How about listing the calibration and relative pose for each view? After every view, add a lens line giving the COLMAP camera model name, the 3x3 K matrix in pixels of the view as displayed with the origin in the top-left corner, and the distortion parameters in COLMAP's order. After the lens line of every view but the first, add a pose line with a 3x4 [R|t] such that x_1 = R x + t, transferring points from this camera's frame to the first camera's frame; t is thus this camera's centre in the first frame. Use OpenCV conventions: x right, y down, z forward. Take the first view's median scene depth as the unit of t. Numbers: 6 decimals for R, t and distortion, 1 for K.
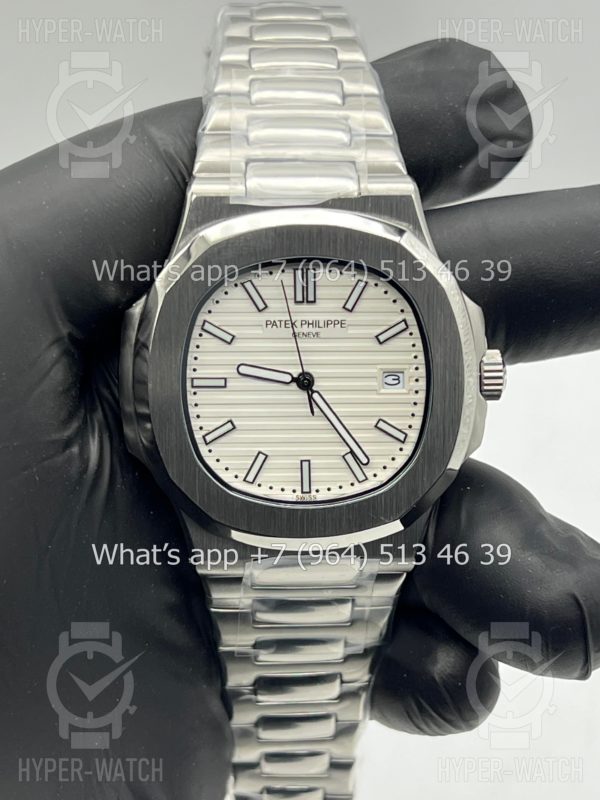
lens RADIAL K [[1893.9, 0, 300.0], [0, 1893.9, 400.0], [0, 0, 1]] dist [0.037120, -0.079957]
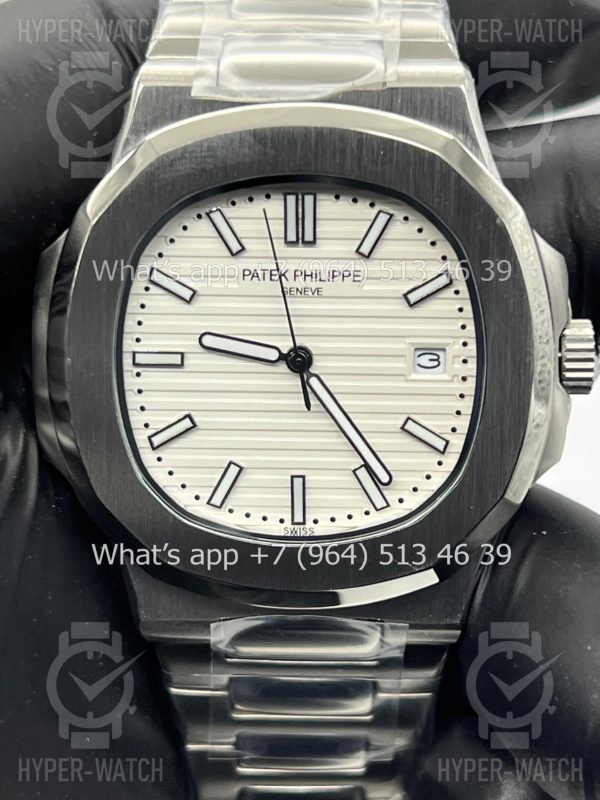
lens RADIAL K [[1893.9, 0, 300.0], [0, 1893.9, 400.0], [0, 0, 1]] dist [0.037120, -0.079957]
pose [[0.996165, 0.019525, -0.085291, 0.061288], [-0.020464, 0.999739, -0.010146, 0.011439], [0.085071, 0.011852, 0.996304, 0.322241]]
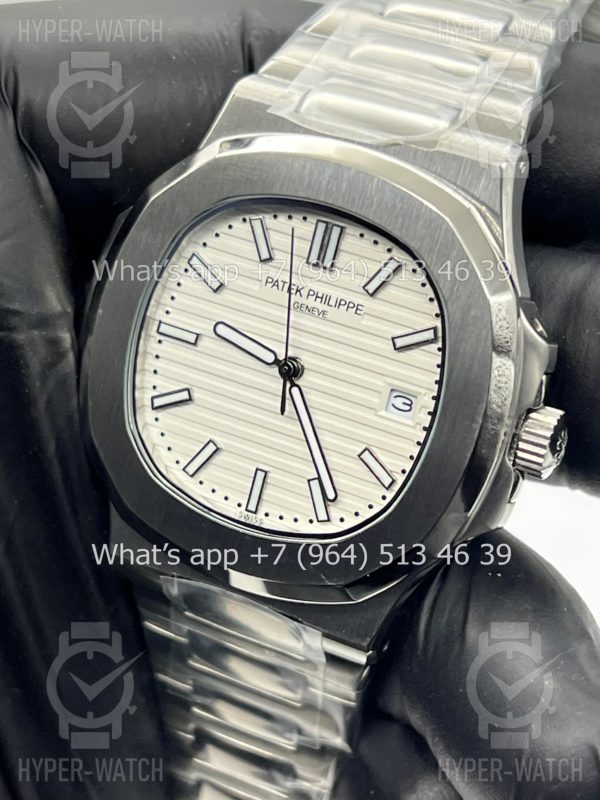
lens RADIAL K [[1893.9, 0, 300.0], [0, 1893.9, 400.0], [0, 0, 1]] dist [0.037120, -0.079957]
pose [[0.875285, 0.297879, -0.380978, 0.294352], [-0.310163, 0.950199, 0.030352, -0.021988], [0.371046, 0.091599, 0.924086, 0.311055]]
